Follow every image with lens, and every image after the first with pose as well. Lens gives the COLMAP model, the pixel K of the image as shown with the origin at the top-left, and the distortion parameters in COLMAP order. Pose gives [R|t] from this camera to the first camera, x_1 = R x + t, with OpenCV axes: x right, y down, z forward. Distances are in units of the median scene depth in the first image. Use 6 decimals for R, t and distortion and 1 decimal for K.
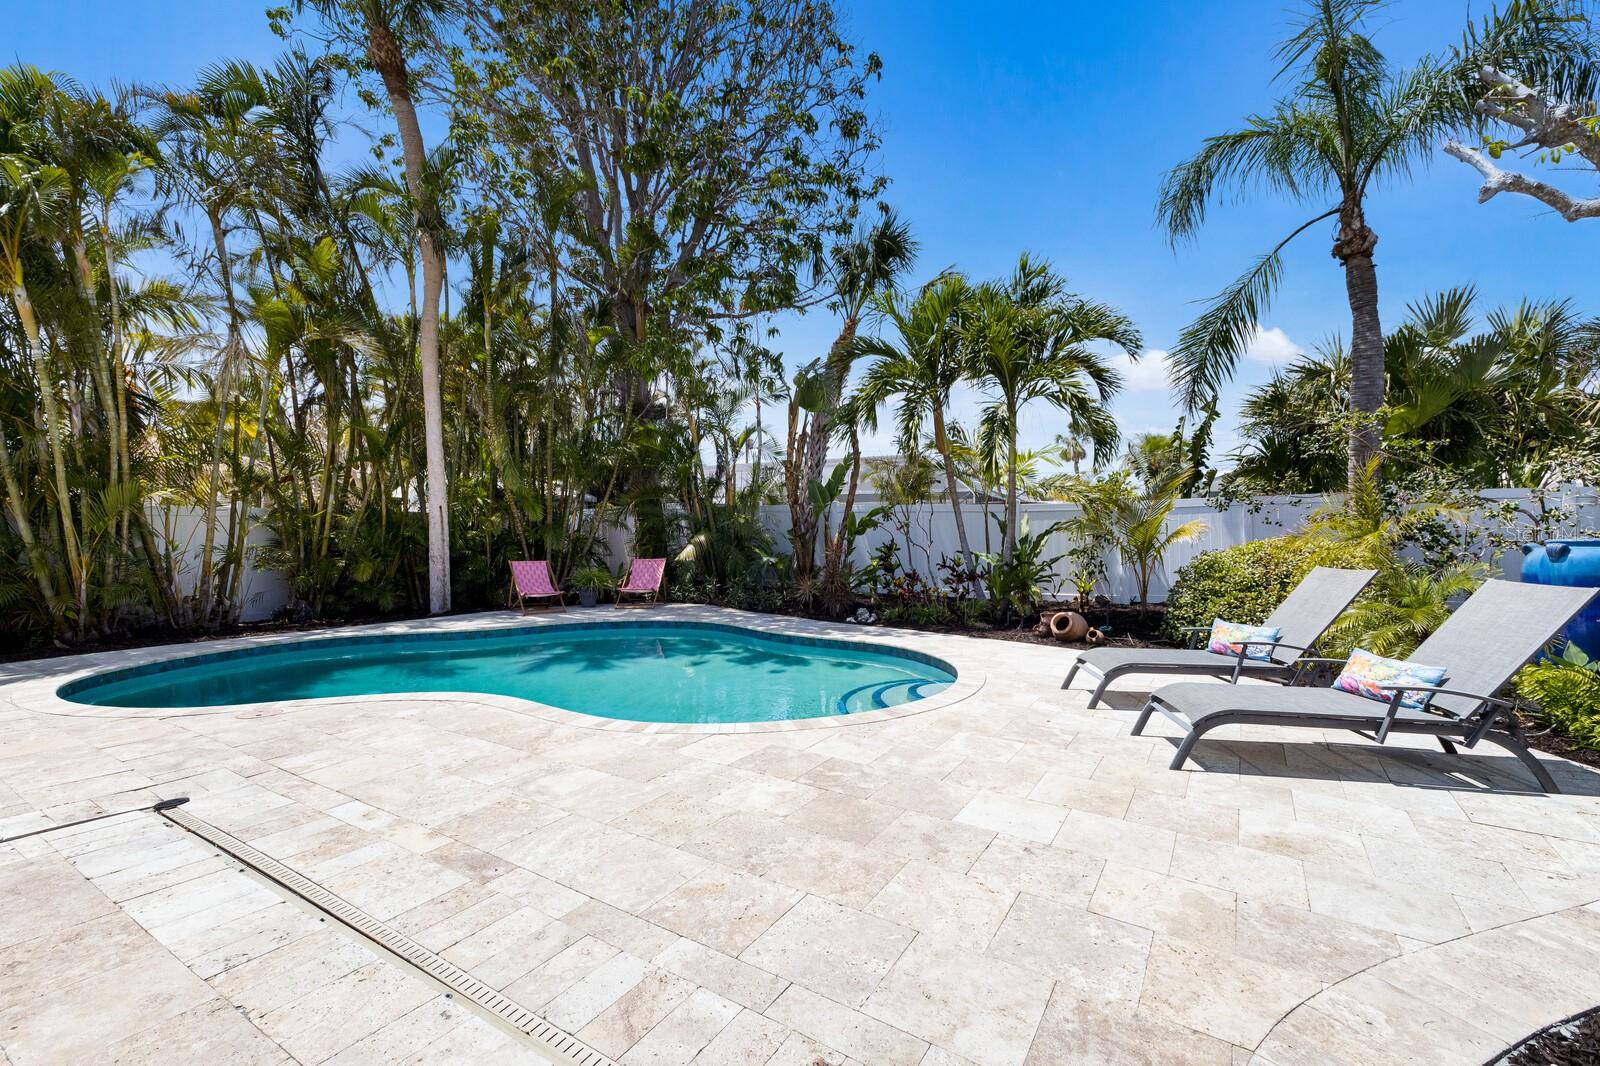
lens RADIAL K [[693.6, 0, 791.5], [0, 693.6, 526.4], [0, 0, 1]] dist [0.022690, -0.002998]
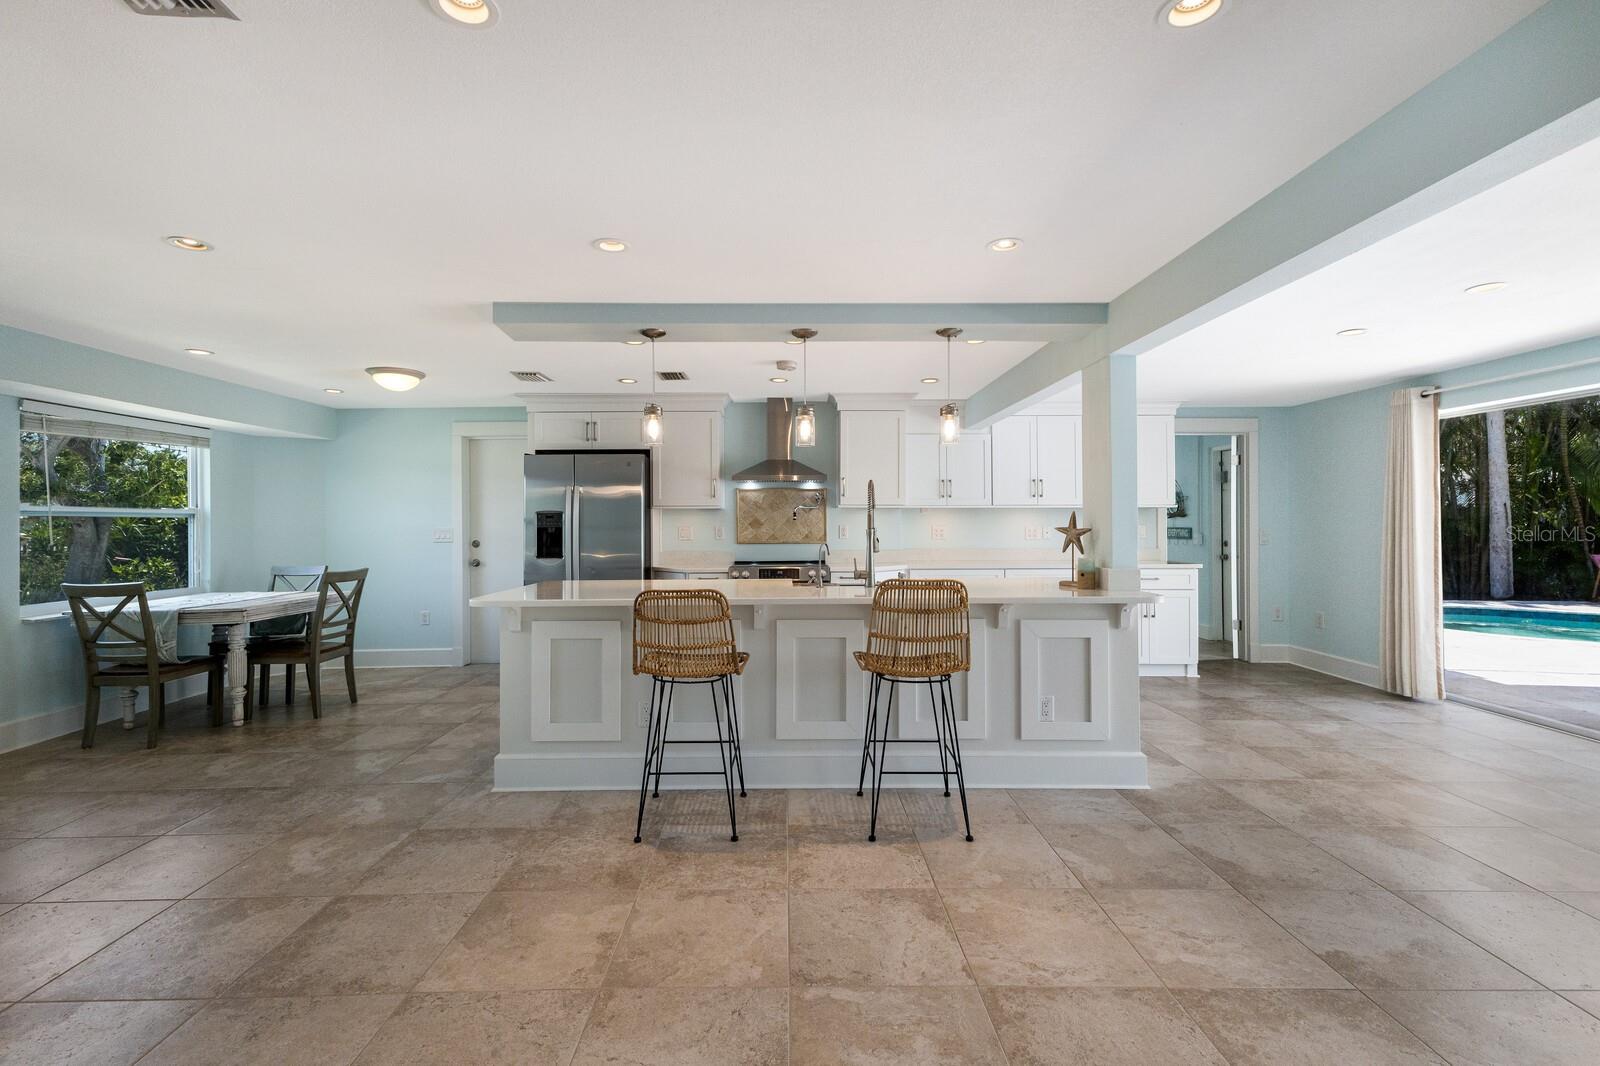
lens RADIAL K [[693.6, 0, 786.6], [0, 693.6, 522.9], [0, 0, 1]] dist [0.022690, -0.002998]
pose [[0.539678, -0.003777, -0.841863, -0.239388], [0.014338, 0.999886, 0.004705, -0.028422], [0.841750, -0.014610, 0.539670, -0.860487]]
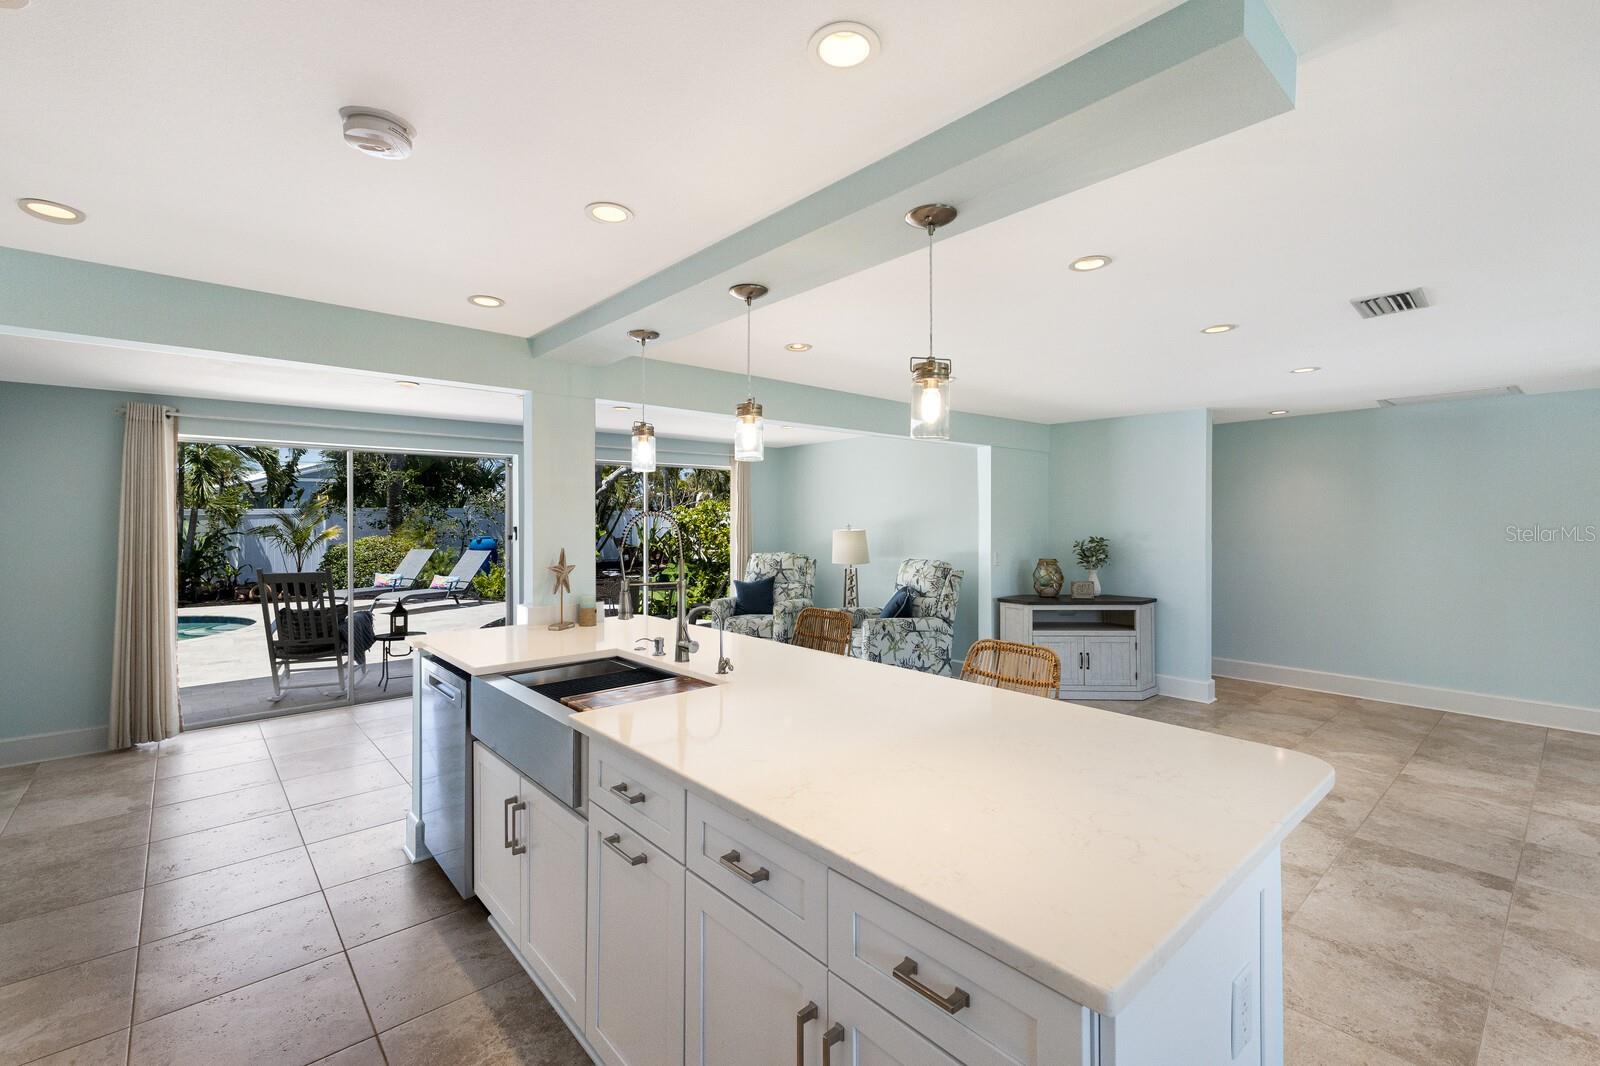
lens RADIAL K [[693.6, 0, 809.6], [0, 693.6, 517.4], [0, 0, 1]] dist [0.022690, -0.002998]
pose [[0.262495, 0.000699, 0.964933, -0.885294], [-0.009275, 0.999955, 0.001799, -0.052290], [-0.964889, -0.009422, 0.262490, -0.712992]]
